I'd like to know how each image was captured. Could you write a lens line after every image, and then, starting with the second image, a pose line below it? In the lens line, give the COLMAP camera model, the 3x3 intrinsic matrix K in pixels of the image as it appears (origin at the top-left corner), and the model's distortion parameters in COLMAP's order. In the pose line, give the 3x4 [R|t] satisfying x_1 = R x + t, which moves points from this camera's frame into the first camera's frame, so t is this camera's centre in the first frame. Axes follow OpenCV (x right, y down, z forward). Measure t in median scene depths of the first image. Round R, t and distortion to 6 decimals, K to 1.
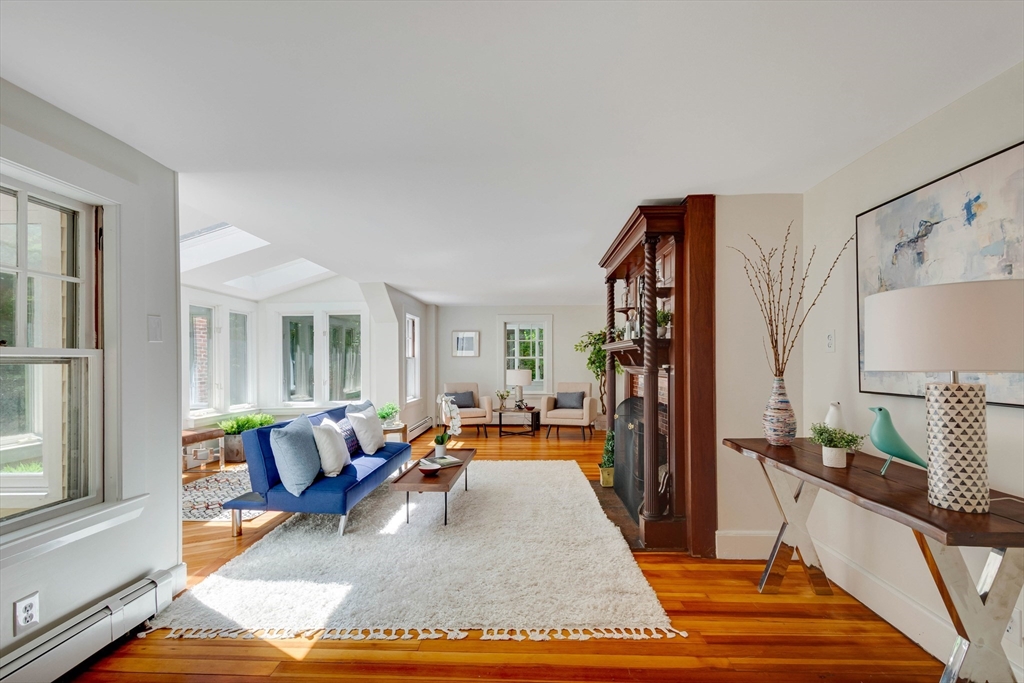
lens RADIAL K [[449.2, 0, 515.6], [0, 449.2, 360.4], [0, 0, 1]] dist [0.016178, -0.002699]
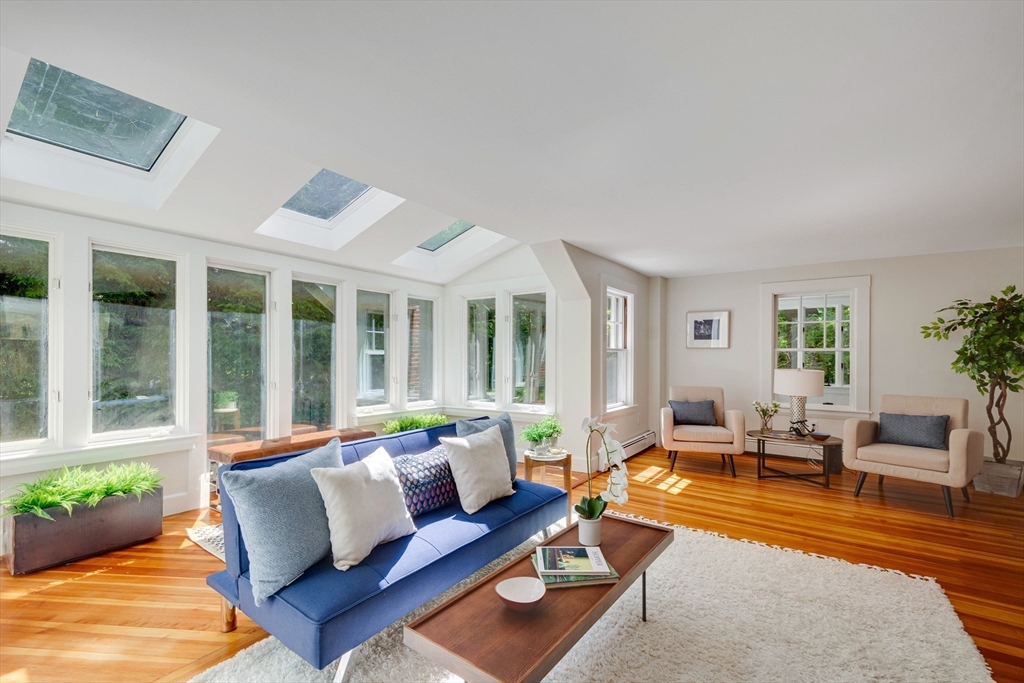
lens RADIAL K [[449.2, 0, 511.3], [0, 449.2, 352.4], [0, 0, 1]] dist [0.016178, -0.002699]
pose [[0.834507, 0.004465, -0.550980, 0.021011], [-0.007307, 0.999969, -0.002964, 0.002470], [0.550949, 0.006500, 0.834513, 0.287599]]
